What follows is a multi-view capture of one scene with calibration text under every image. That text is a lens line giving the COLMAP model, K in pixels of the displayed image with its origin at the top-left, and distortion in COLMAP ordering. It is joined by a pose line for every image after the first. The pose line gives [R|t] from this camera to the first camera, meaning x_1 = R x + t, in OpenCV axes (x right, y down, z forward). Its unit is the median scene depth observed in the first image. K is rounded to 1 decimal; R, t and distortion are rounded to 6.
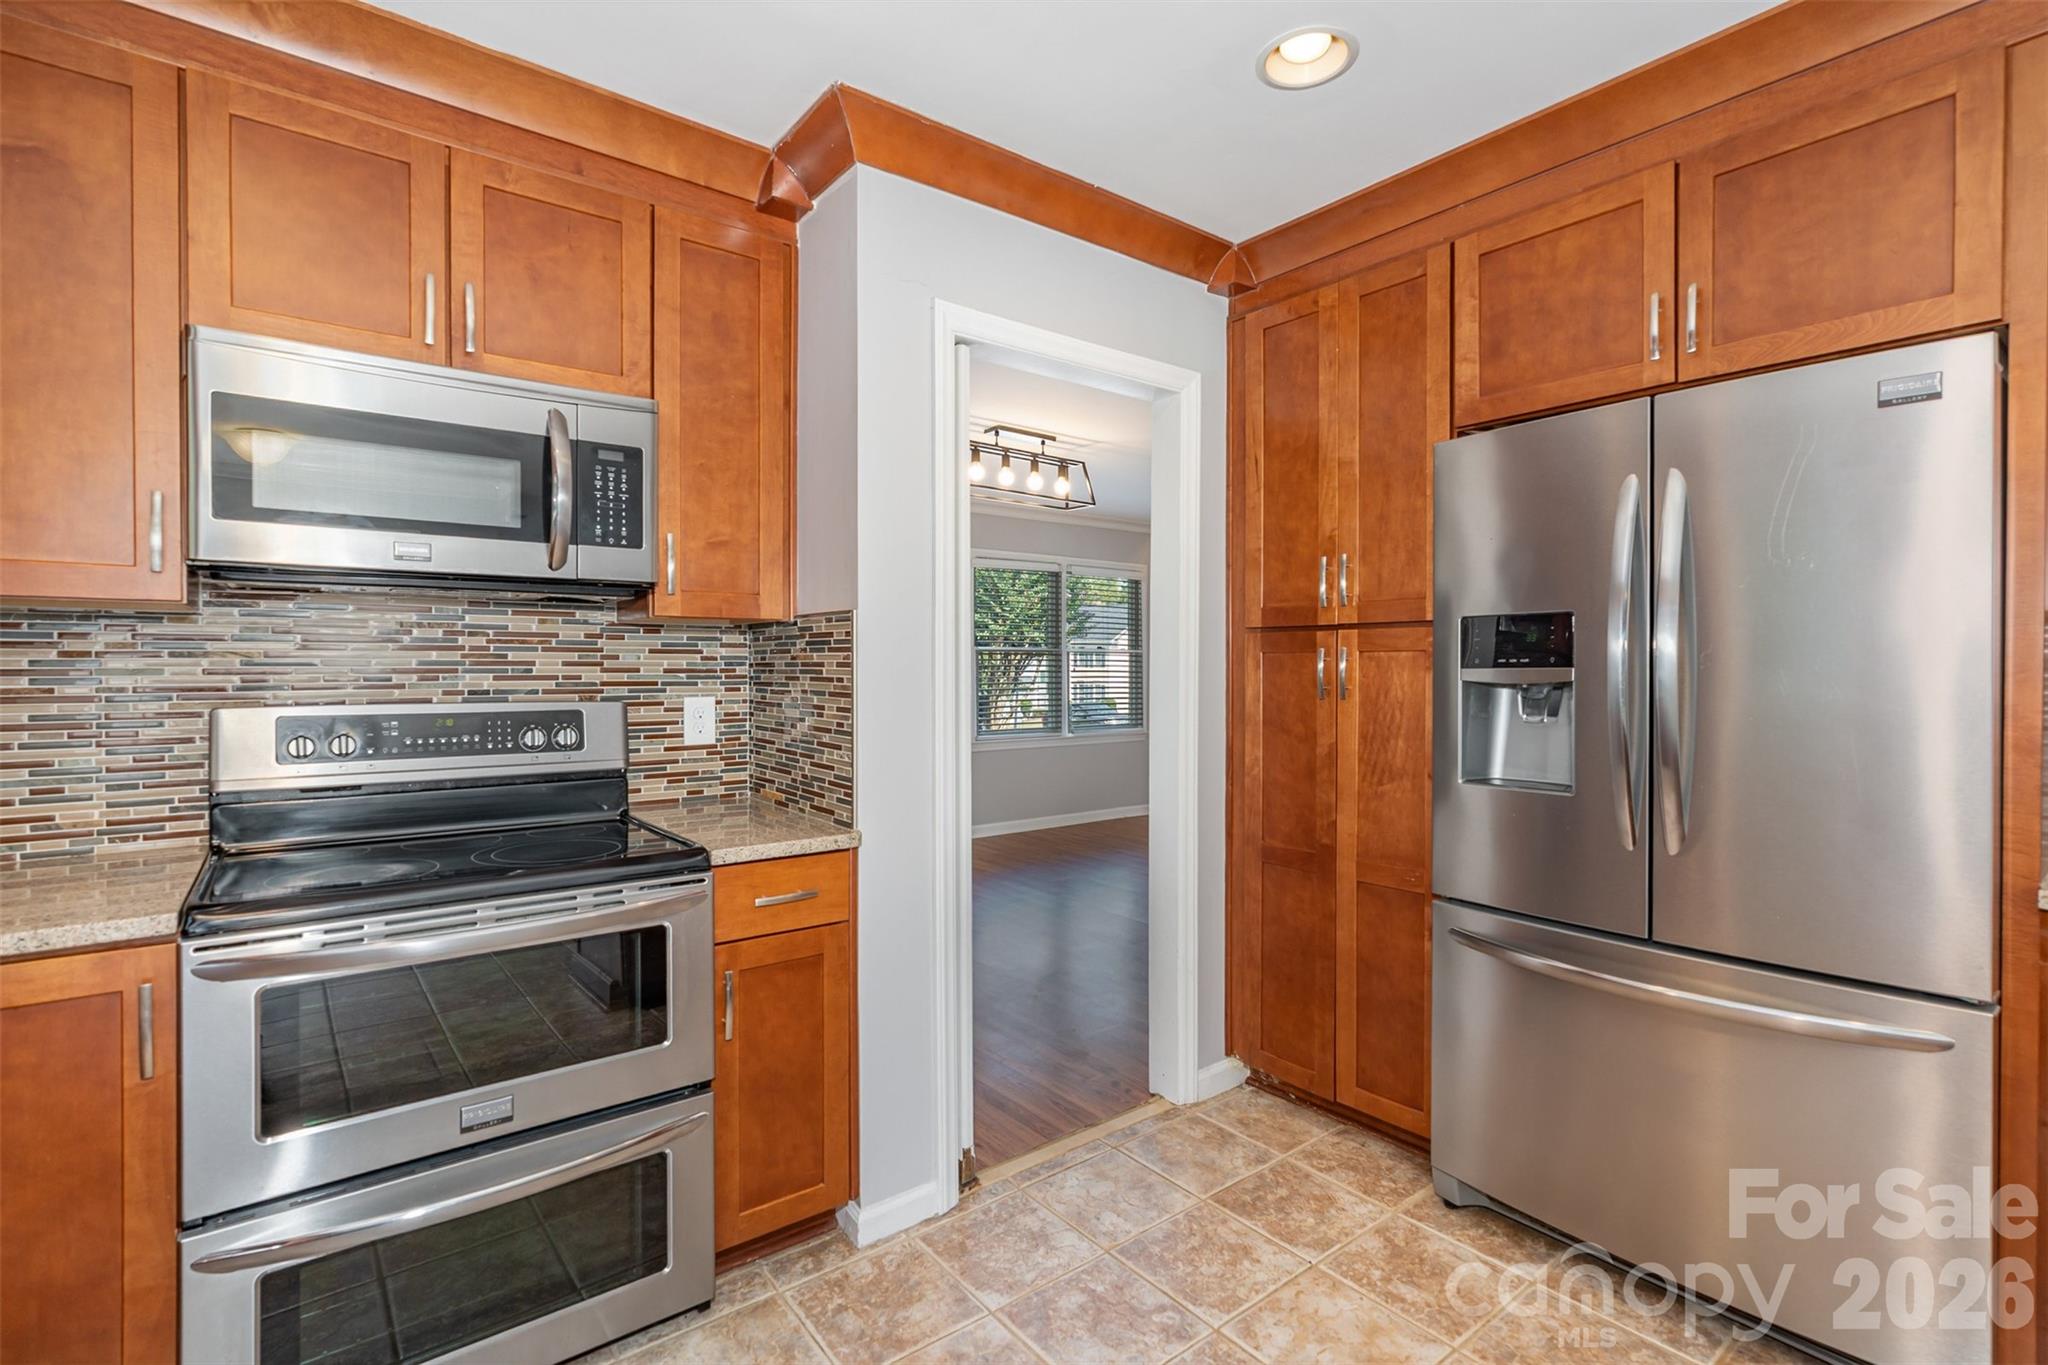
lens RADIAL K [[927.2, 0, 1042.0], [0, 927.2, 673.9], [0, 0, 1]] dist [-0.004033, -0.000083]
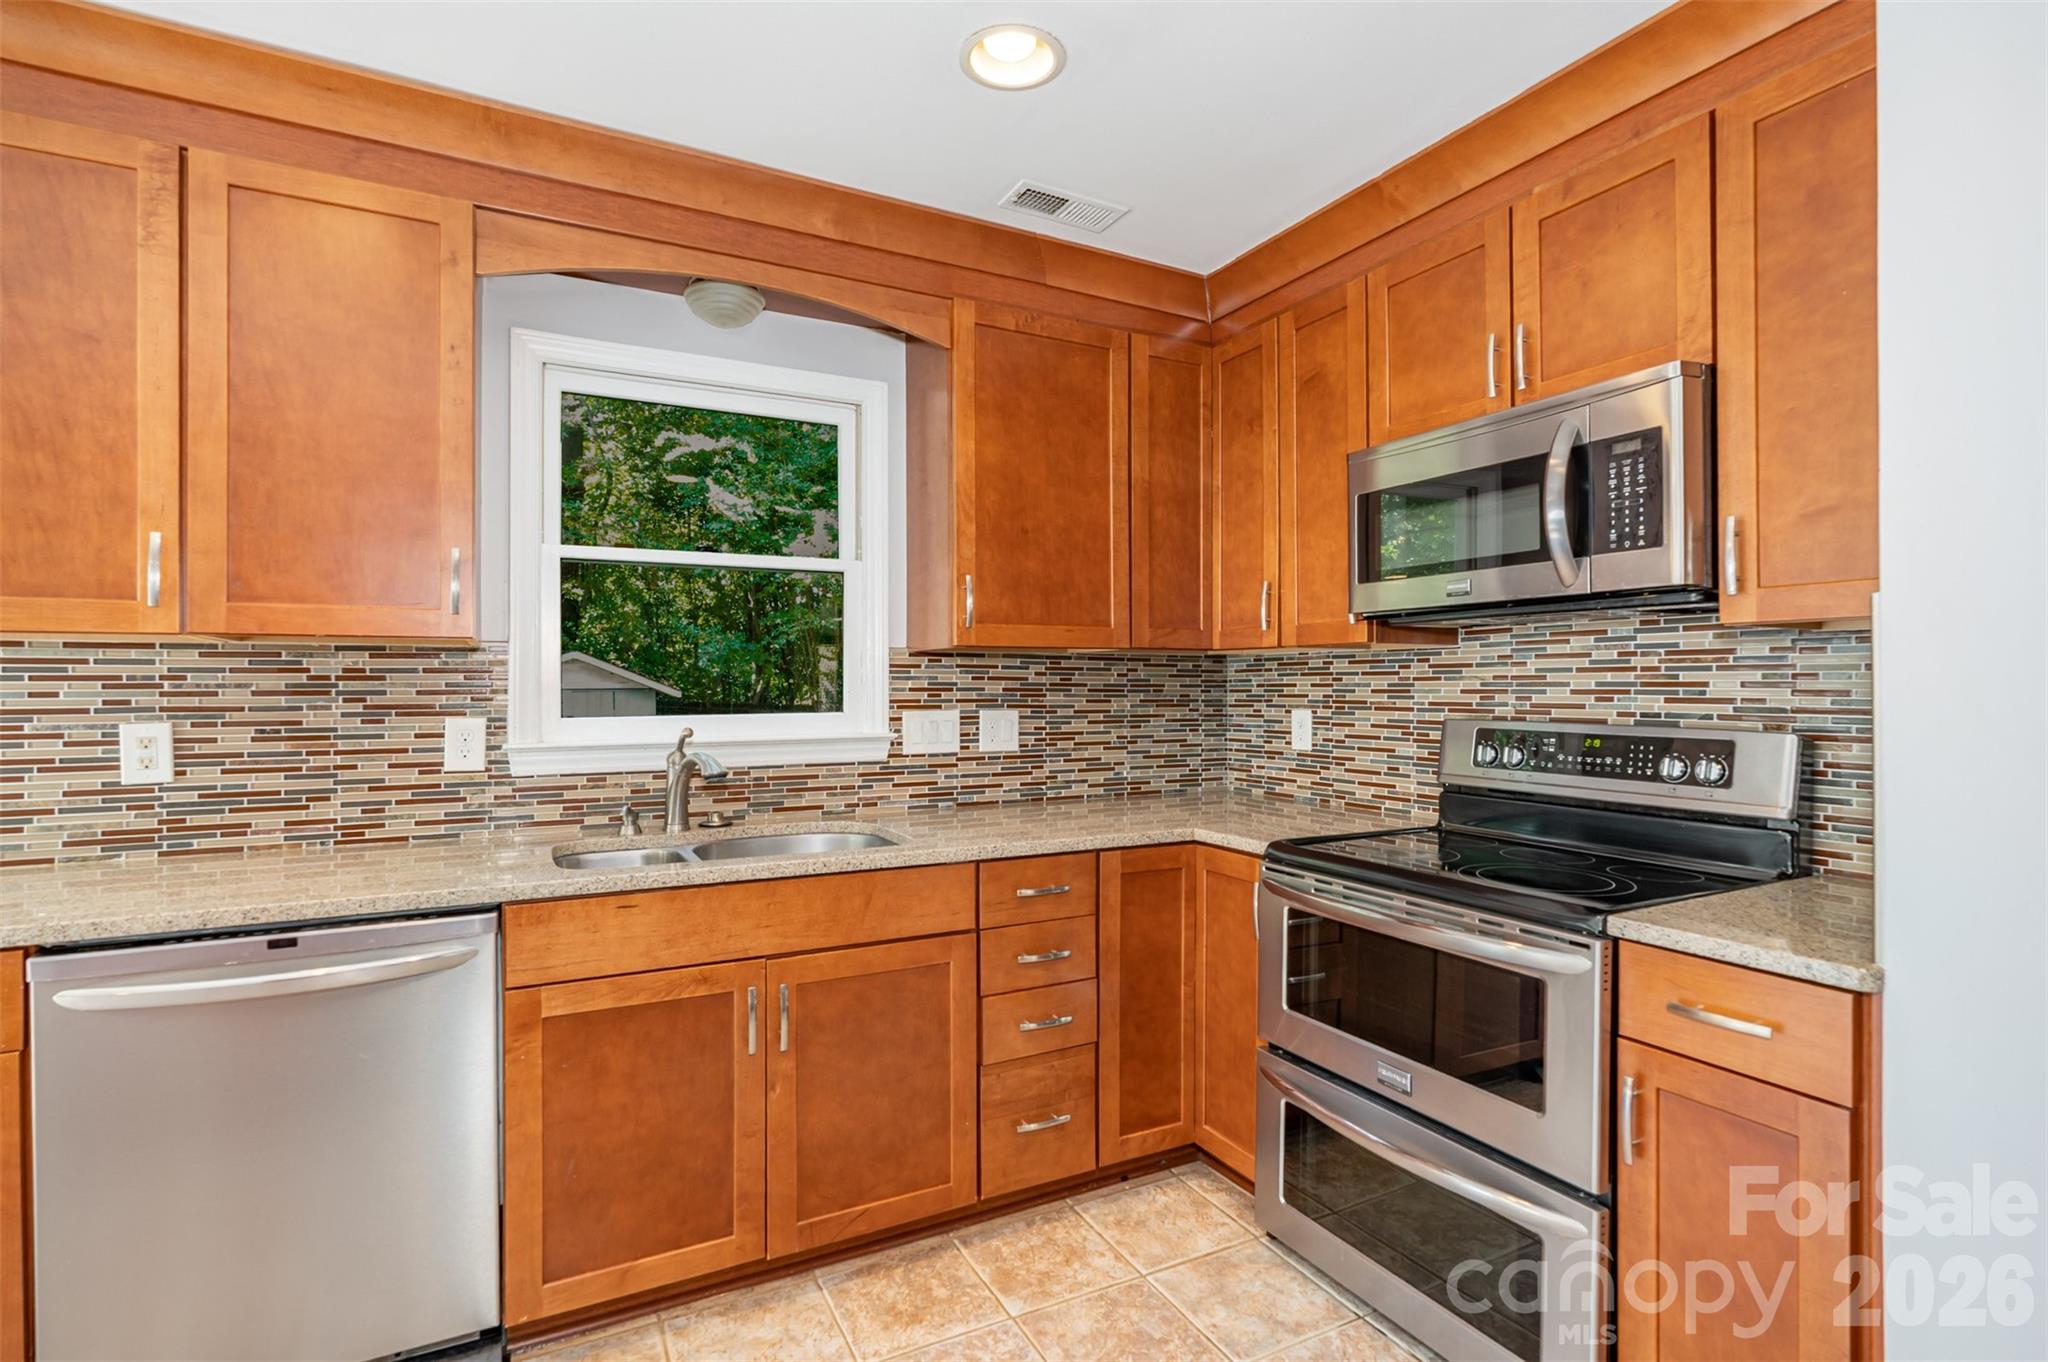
lens RADIAL K [[955.3, 0, 1014.7], [0, 955.3, 684.5], [0, 0, 1]] dist [-0.002930, 0.000357]
pose [[-0.179511, -0.001140, -0.983755, 0.493946], [-0.009242, 0.999957, 0.000527, -0.006109], [0.983713, 0.009187, -0.179514, 0.561375]]
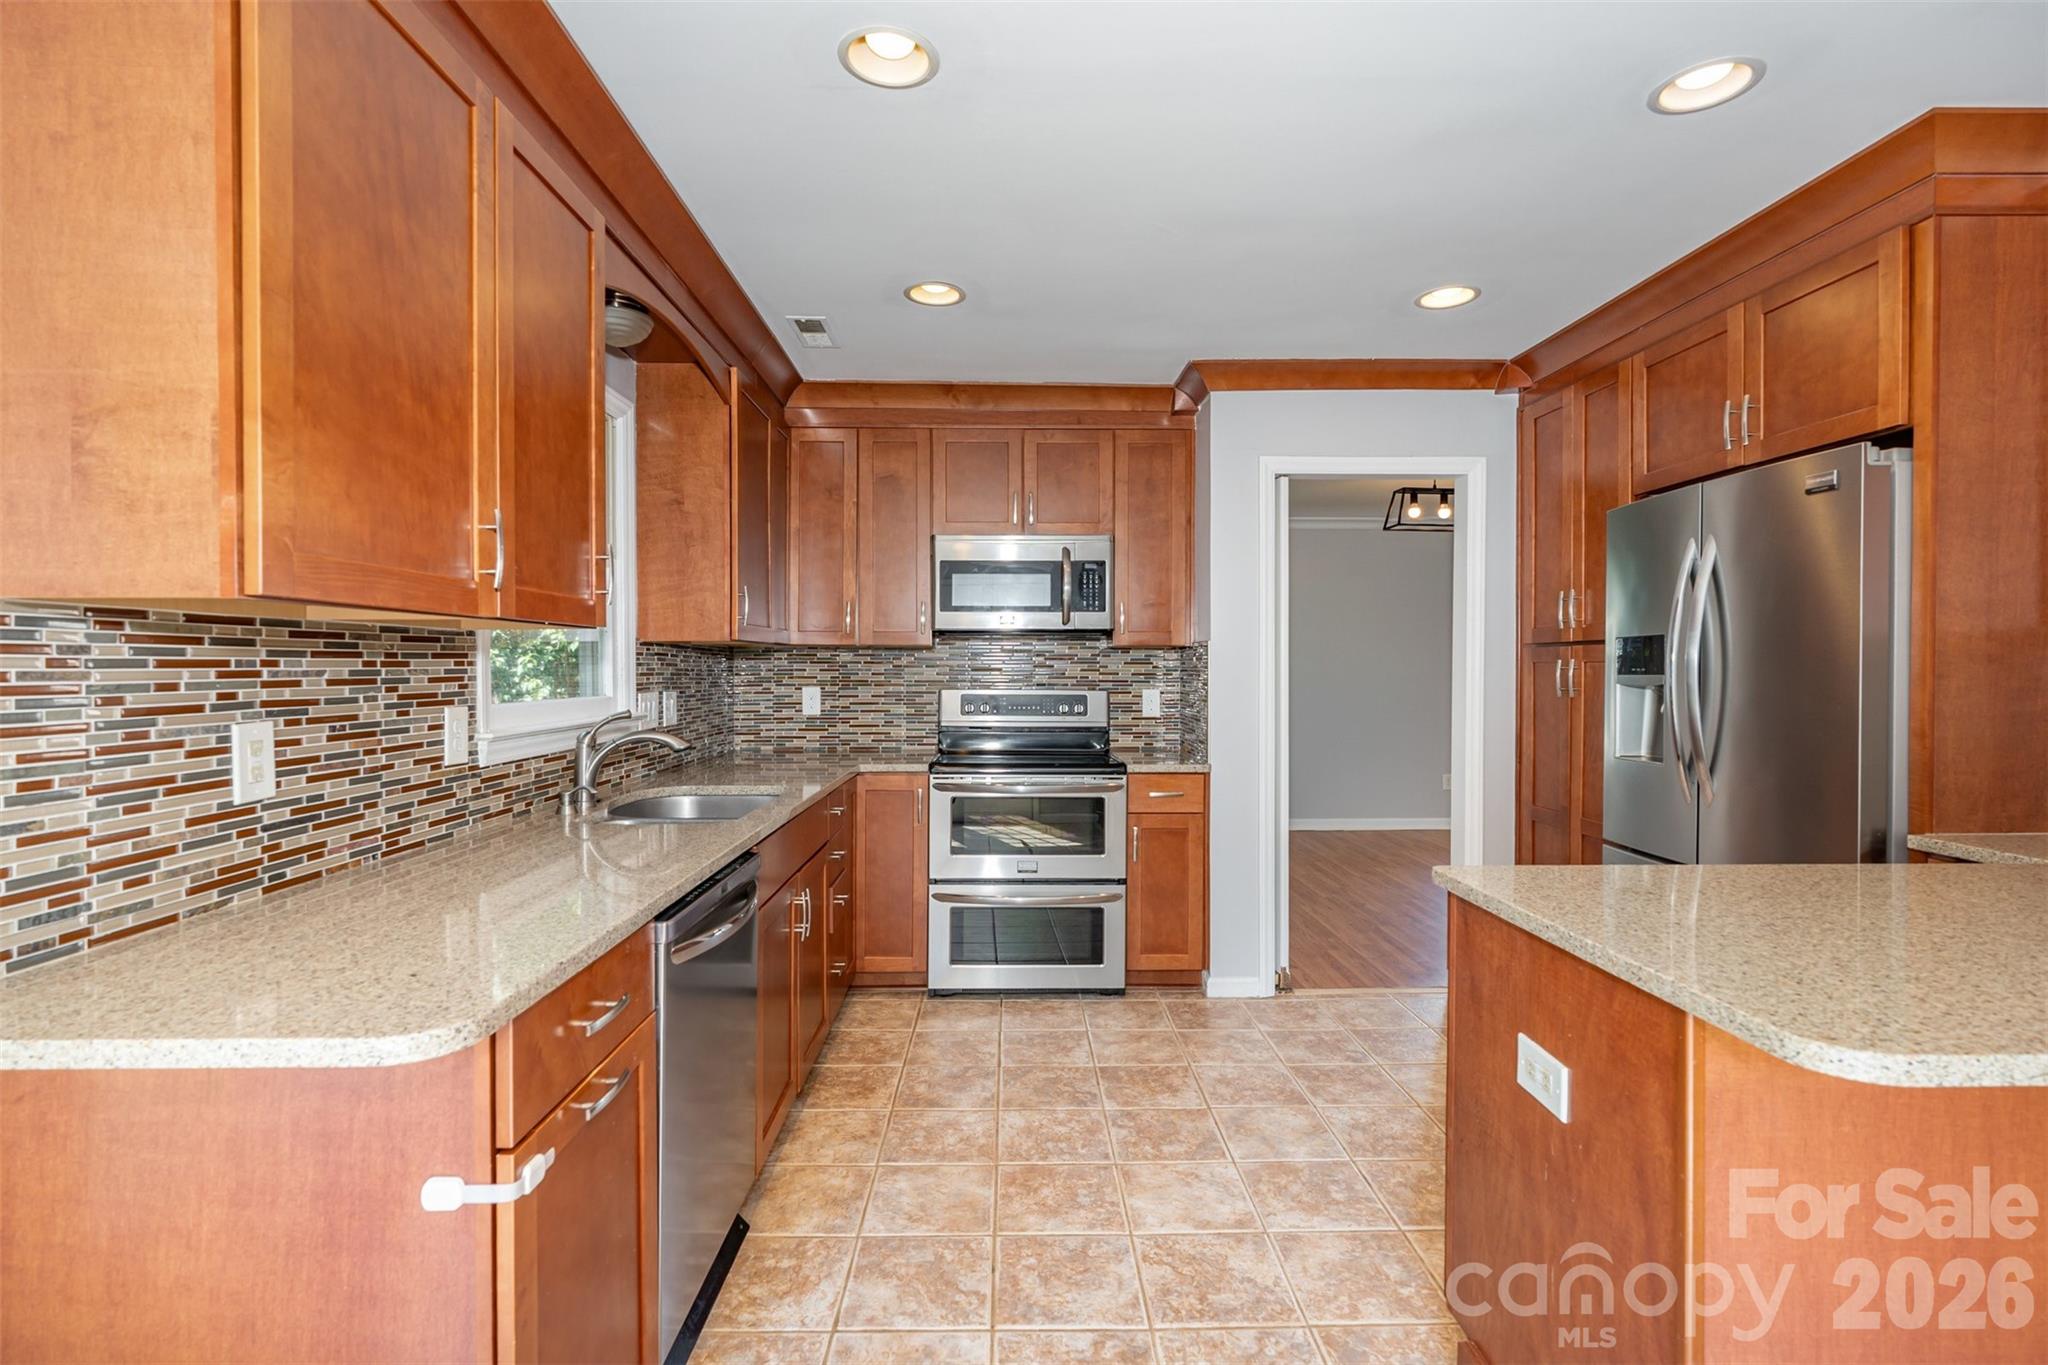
lens RADIAL K [[958.5, 0, 1038.1], [0, 958.5, 677.4], [0, 0, 1]] dist [0.000571, 0.000940]
pose [[0.805197, 0.006597, -0.592971, 0.631844], [-0.006859, 0.999975, 0.001812, 0.000884], [0.592968, 0.002608, 0.805222, -0.687043]]
